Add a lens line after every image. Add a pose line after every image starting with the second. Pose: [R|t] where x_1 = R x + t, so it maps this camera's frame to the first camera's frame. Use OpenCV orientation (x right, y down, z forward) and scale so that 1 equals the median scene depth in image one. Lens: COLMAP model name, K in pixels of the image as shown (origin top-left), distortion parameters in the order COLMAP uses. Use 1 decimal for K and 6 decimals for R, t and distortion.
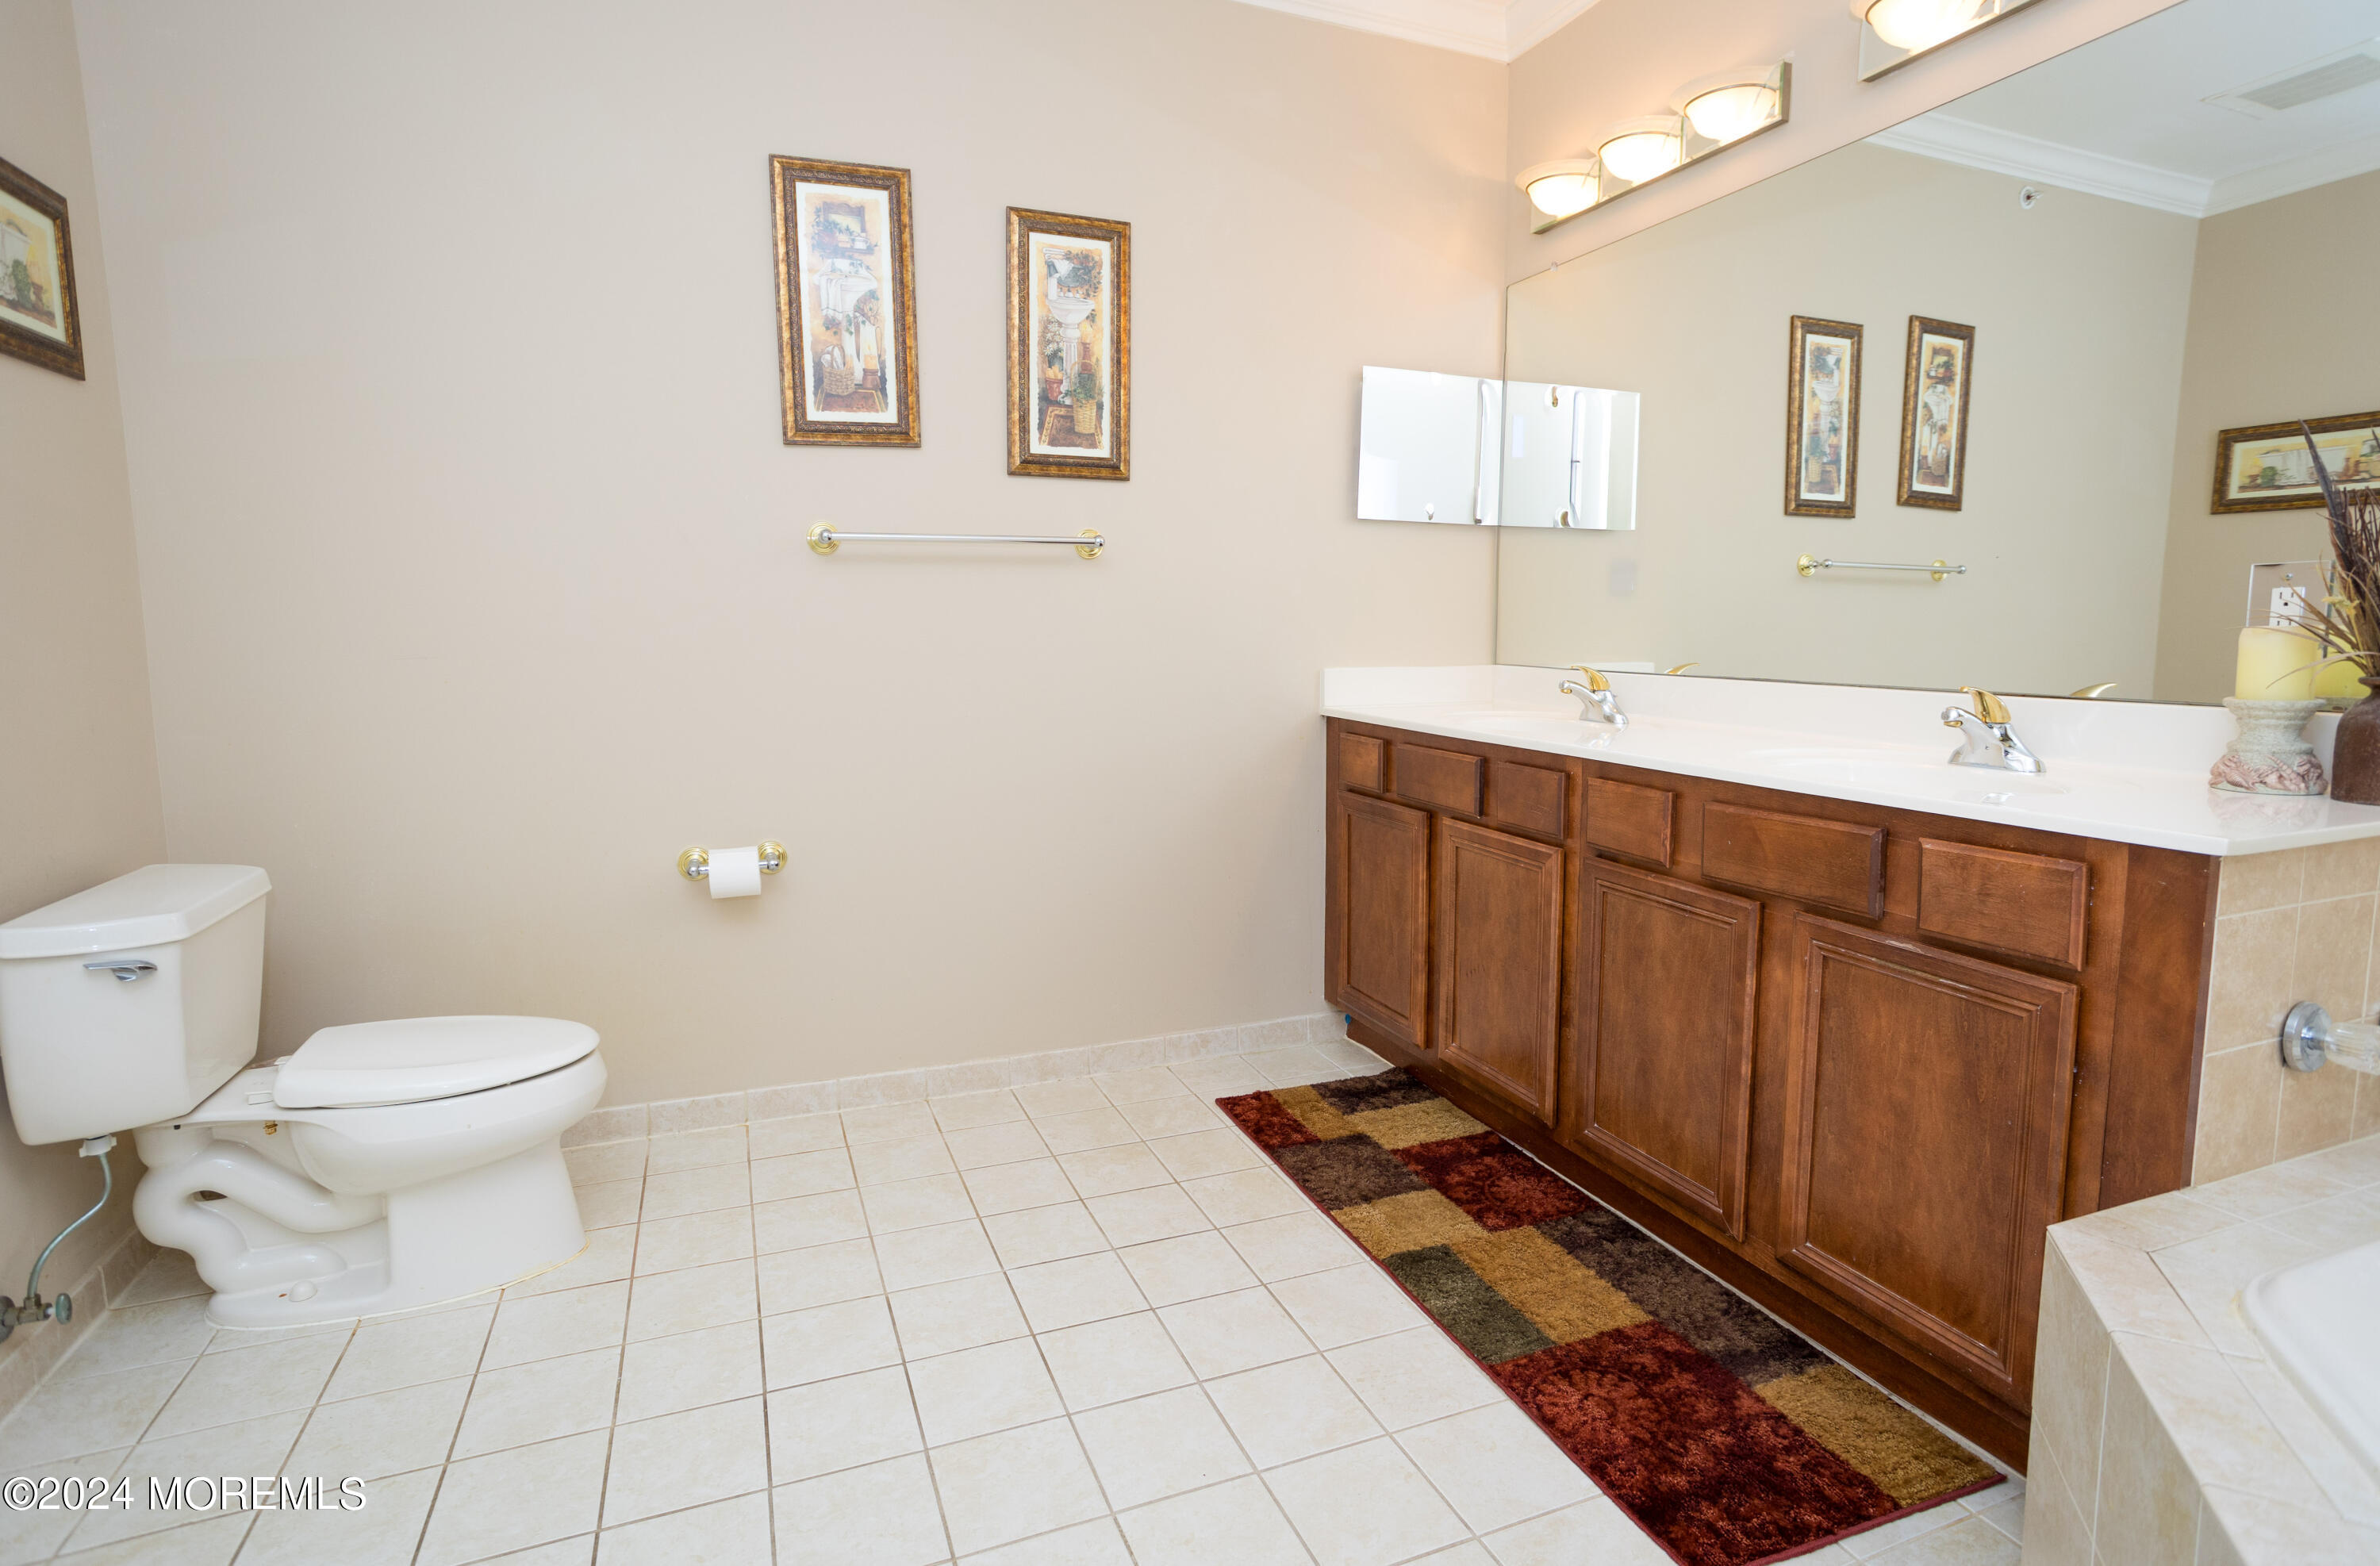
lens RADIAL K [[1189.2, 0, 1201.9], [0, 1189.2, 767.5], [0, 0, 1]] dist [-0.001758, 0.000435]
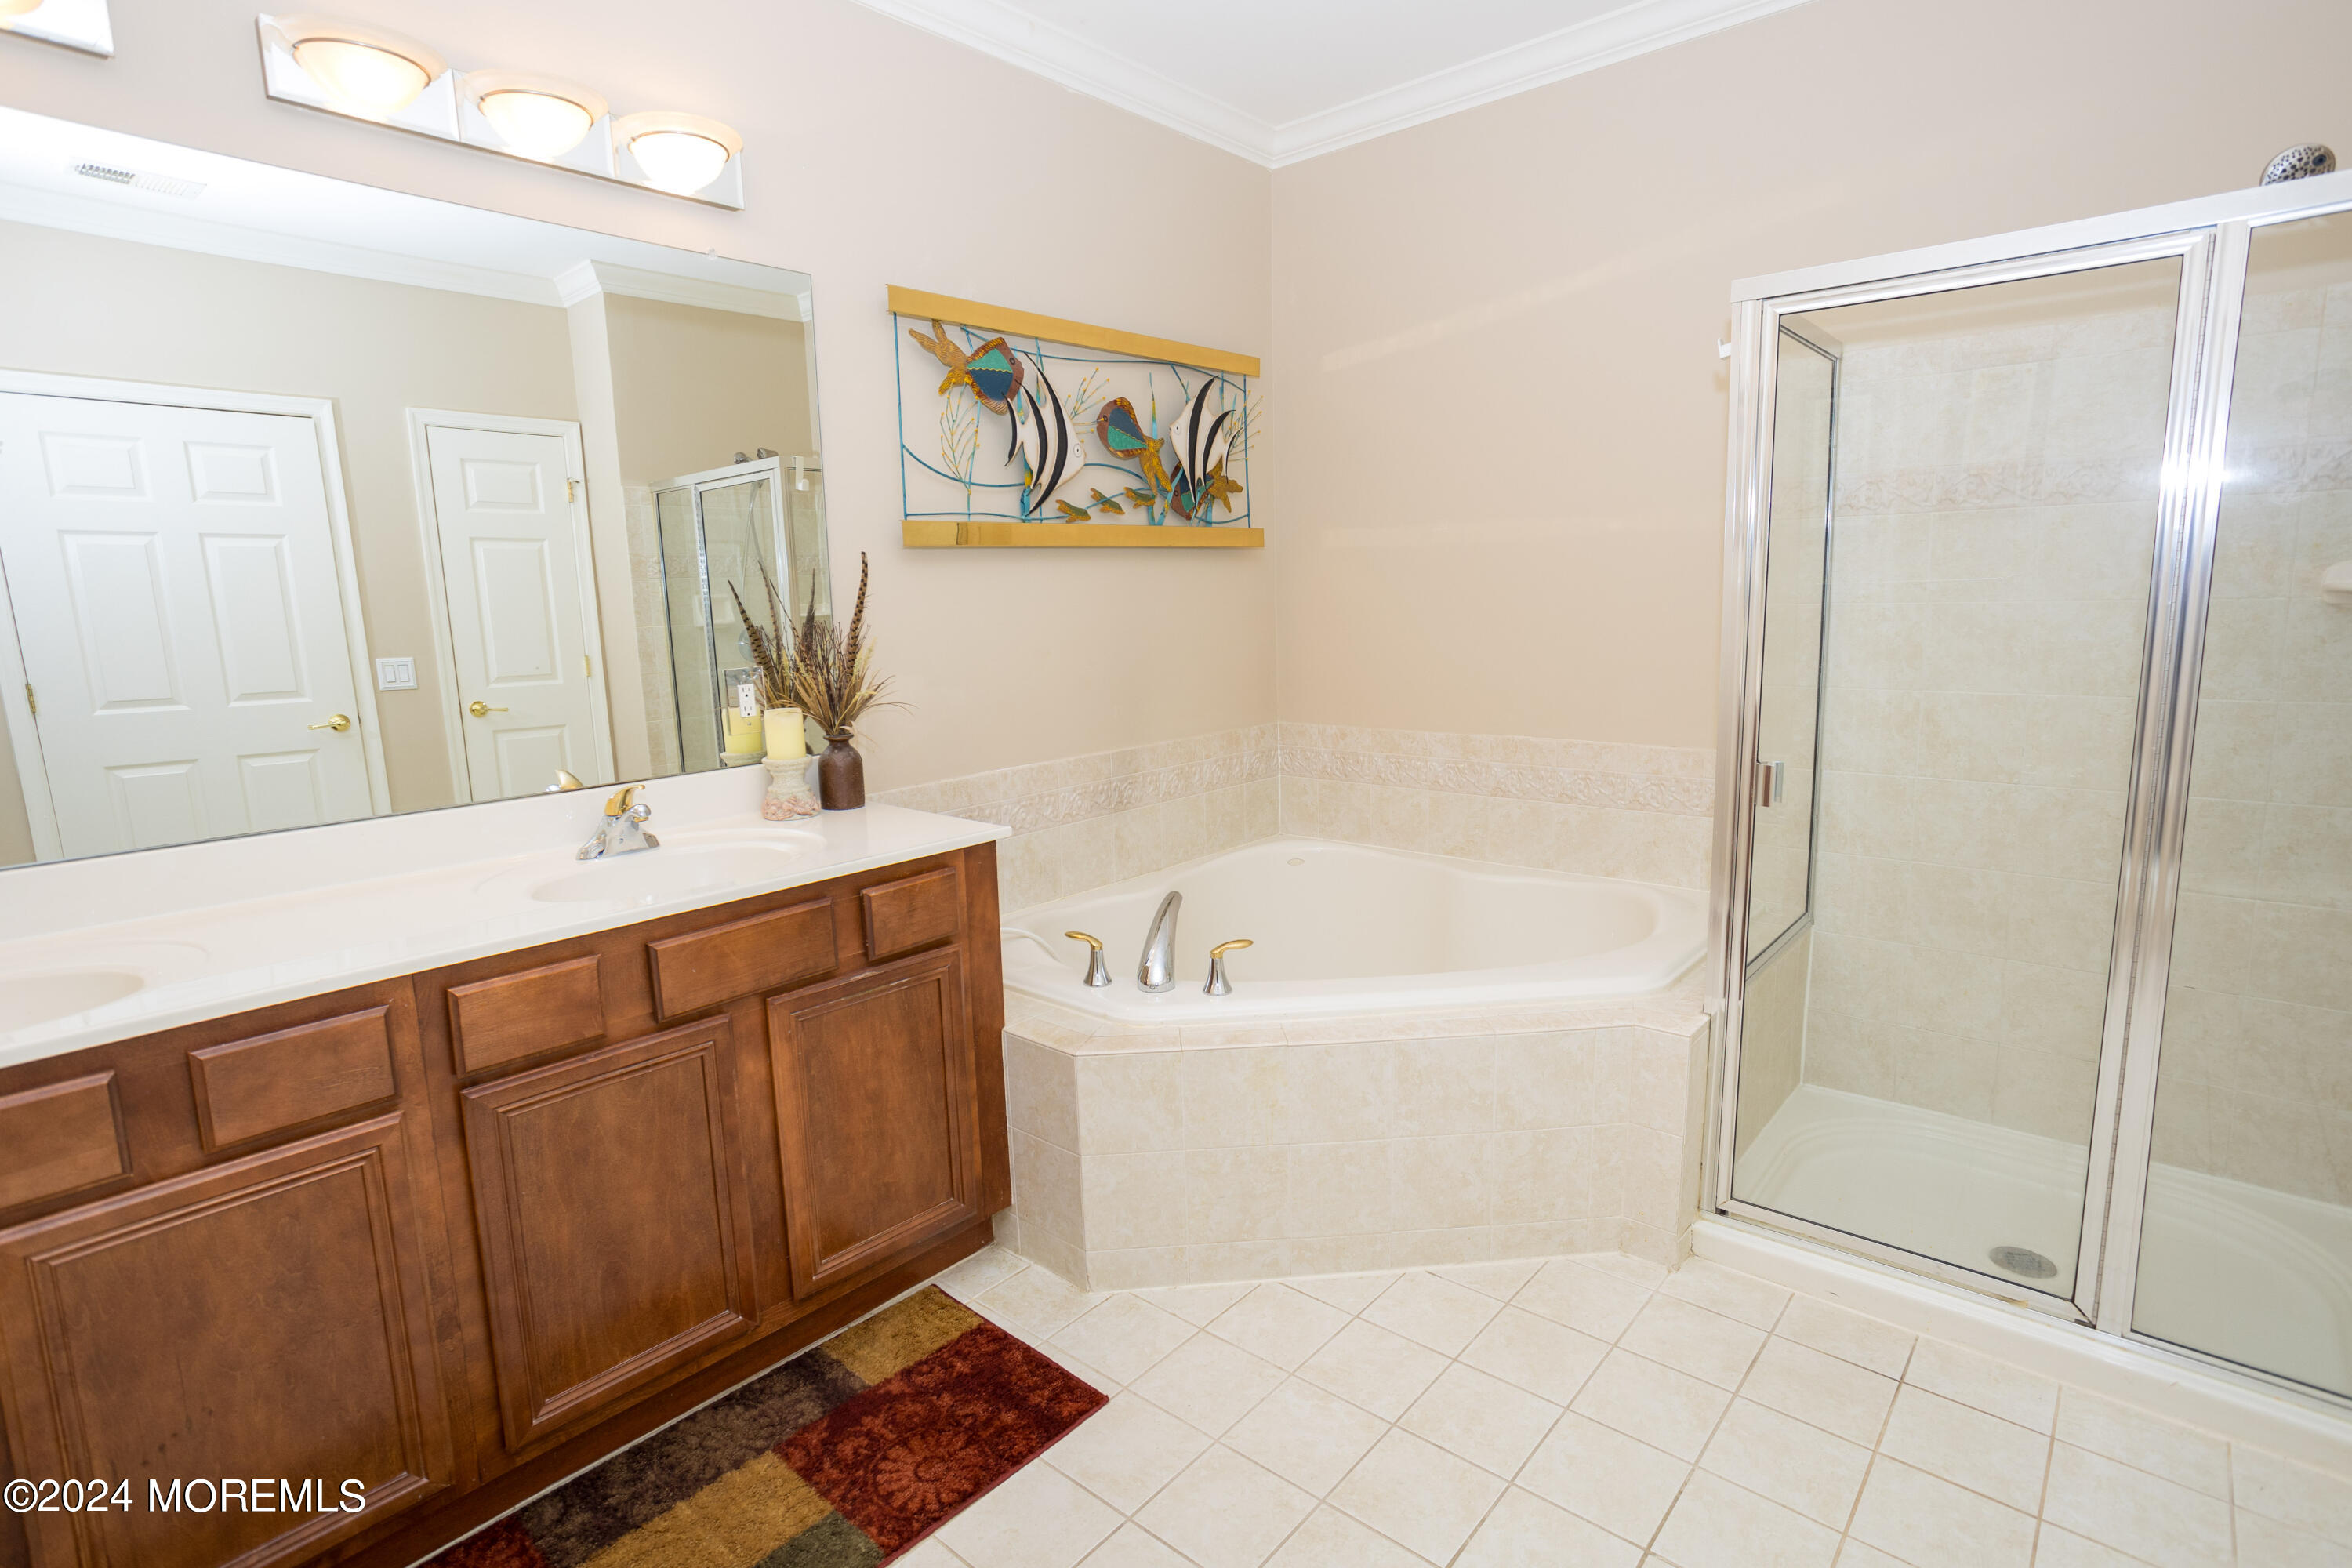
lens RADIAL K [[1175.2, 0, 1190.0], [0, 1175.2, 781.3], [0, 0, 1]] dist [-0.001758, 0.000435]
pose [[-0.450556, -0.135585, 0.882392, -0.619367], [0.131160, 0.967621, 0.215653, -0.262426], [-0.883061, 0.212898, -0.418184, 1.082646]]
